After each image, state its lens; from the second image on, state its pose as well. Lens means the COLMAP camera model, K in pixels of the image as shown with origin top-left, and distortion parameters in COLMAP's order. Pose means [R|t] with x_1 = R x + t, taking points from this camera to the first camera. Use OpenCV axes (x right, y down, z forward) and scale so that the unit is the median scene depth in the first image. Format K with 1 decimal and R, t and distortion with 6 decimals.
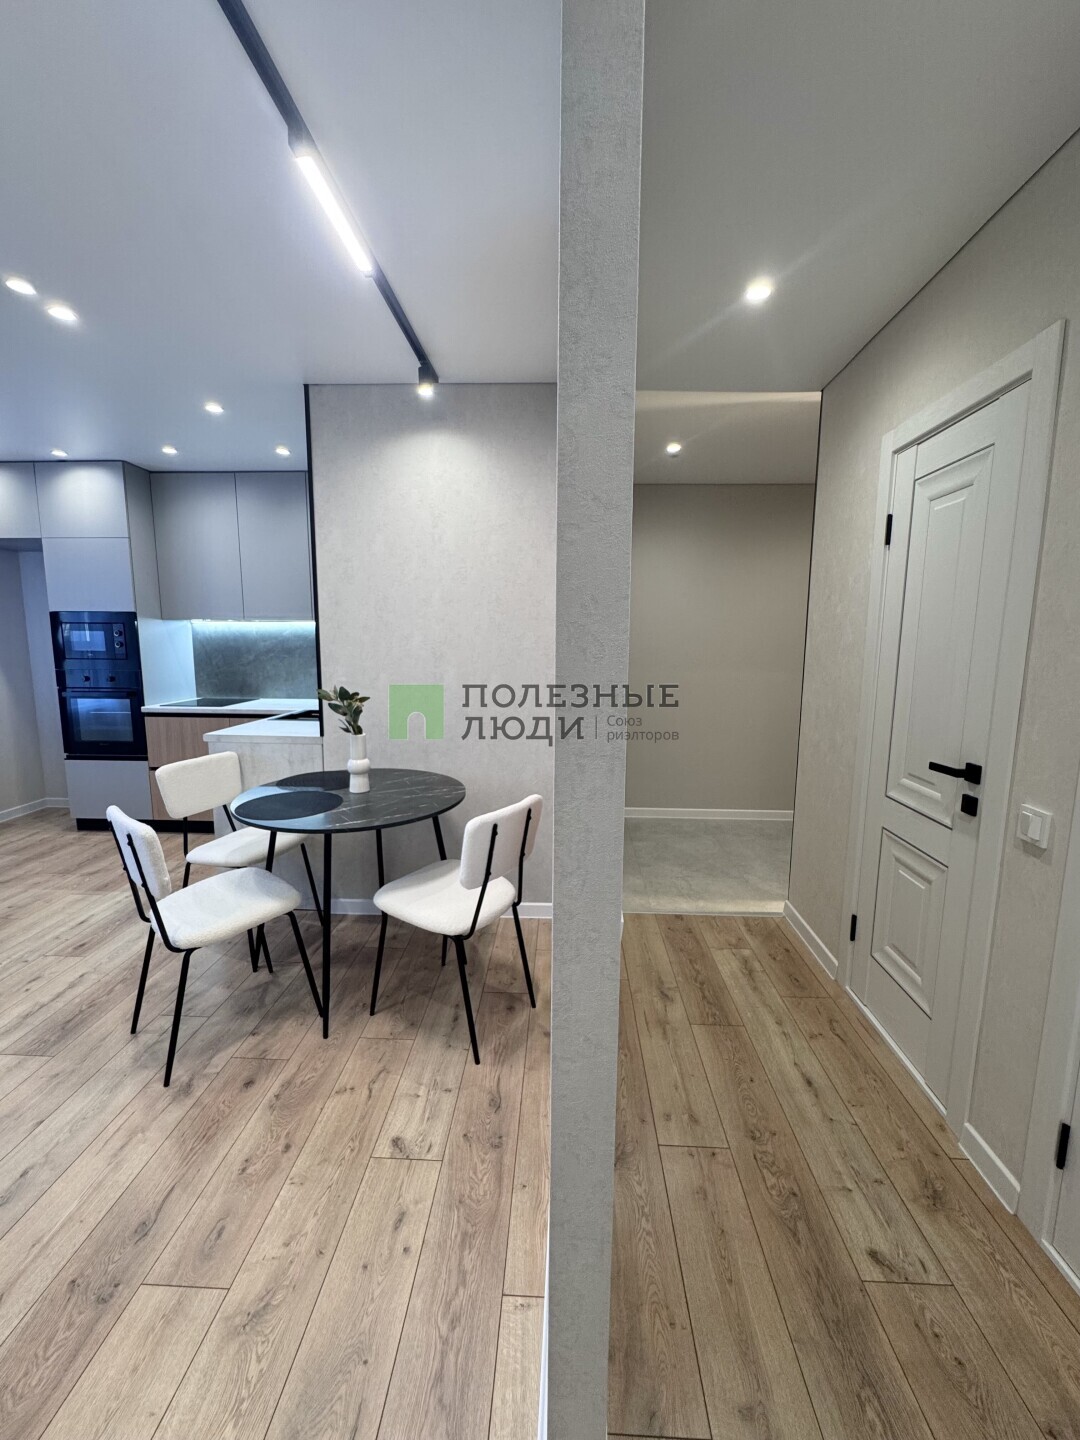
lens RADIAL K [[599.5, 0, 513.7], [0, 599.5, 717.0], [0, 0, 1]] dist [0.030669, 0.000055]
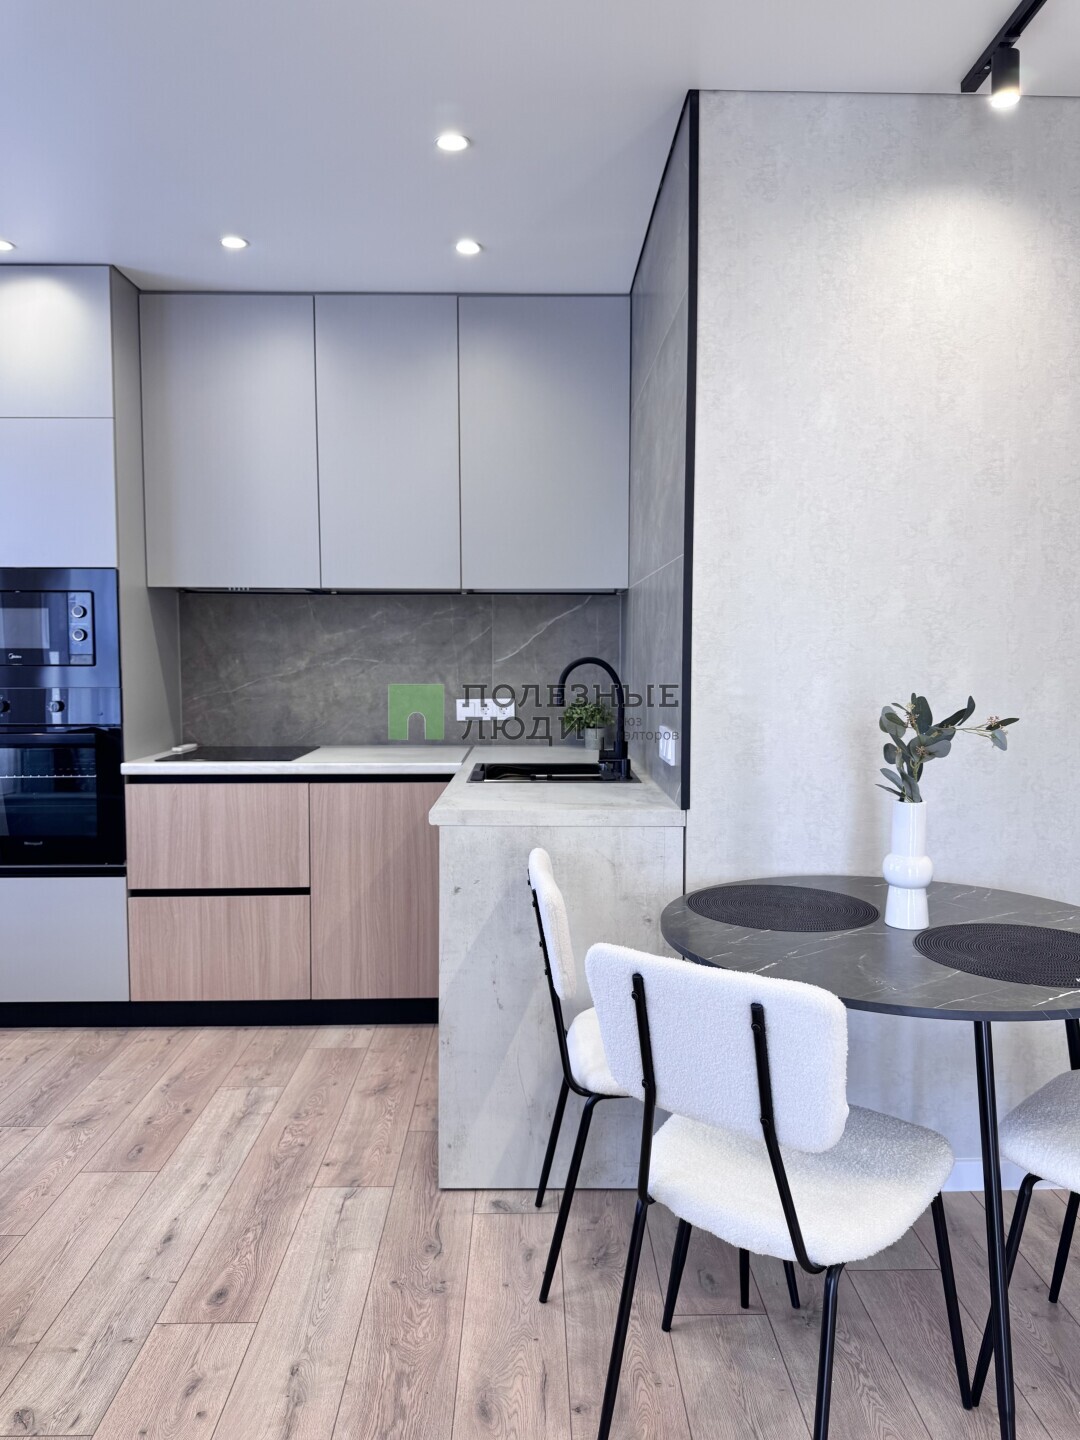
lens RADIAL K [[1062.4, 0, 540.0], [0, 1062.4, 720.0], [0, 0, 1]] dist [0.046586, -0.045648]
pose [[0.994968, -0.010201, 0.099672, -0.504788], [0.016758, 0.997733, -0.065172, 0.013544], [-0.098781, 0.066514, 0.992884, 0.165881]]
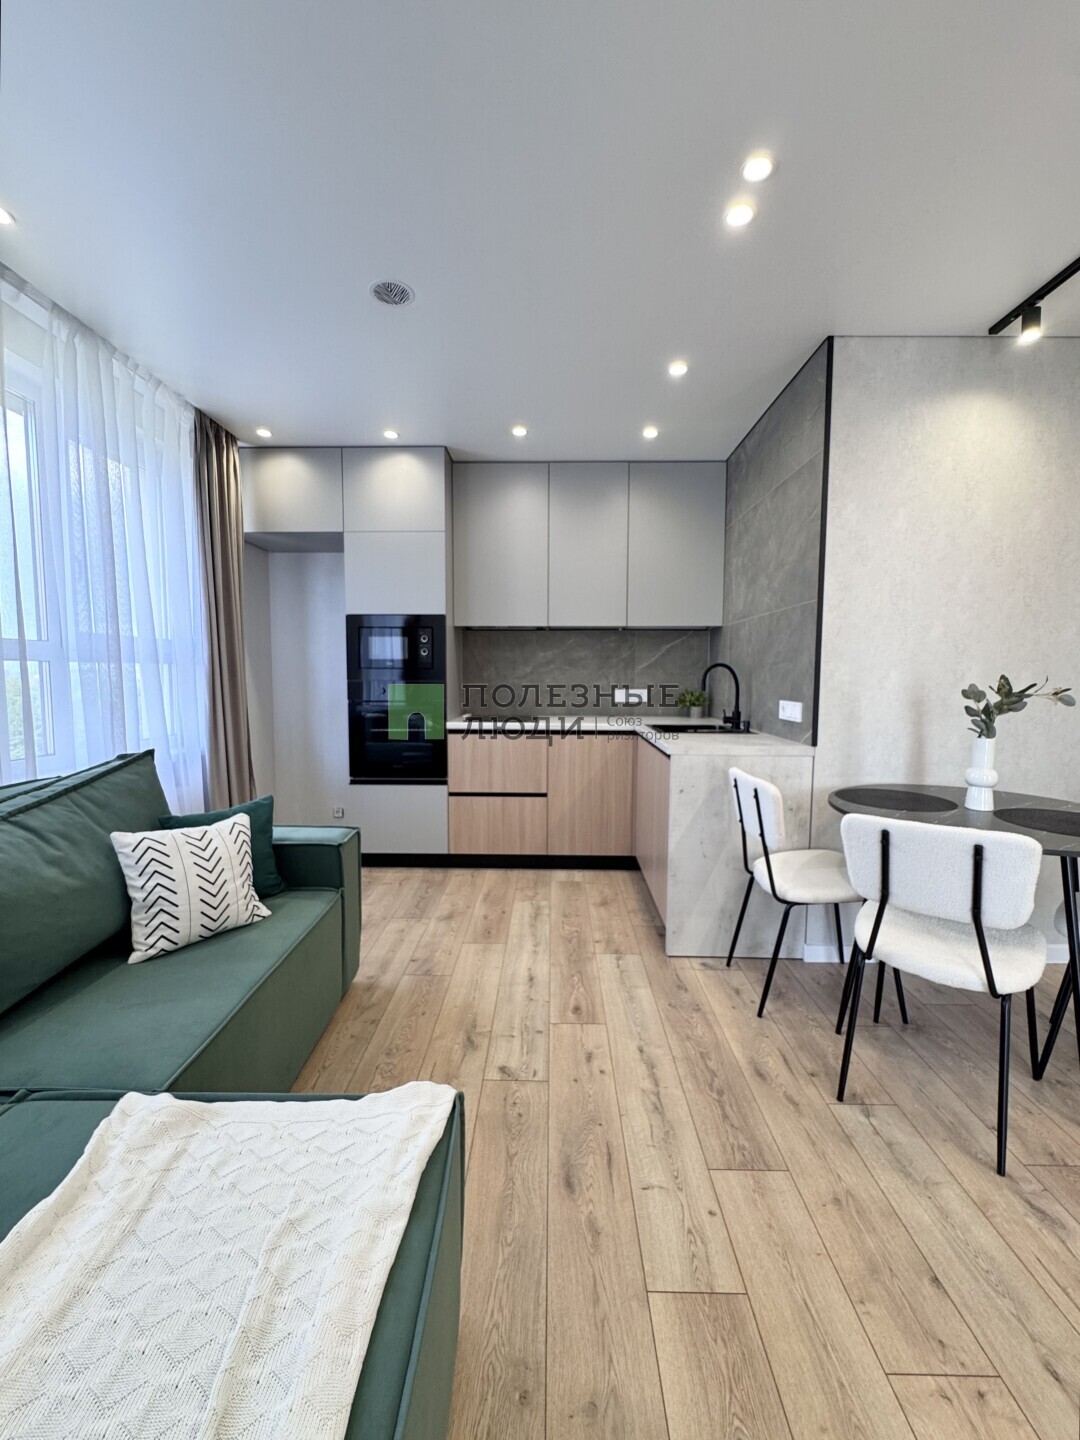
lens RADIAL K [[591.8, 0, 540.0], [0, 591.8, 720.0], [0, 0, 1]] dist [0.001313, 0.000377]
pose [[0.997731, -0.006539, 0.067013, -0.737147], [0.009900, 0.998703, -0.049935, 0.031796], [-0.066600, 0.050485, 0.996502, 0.195130]]
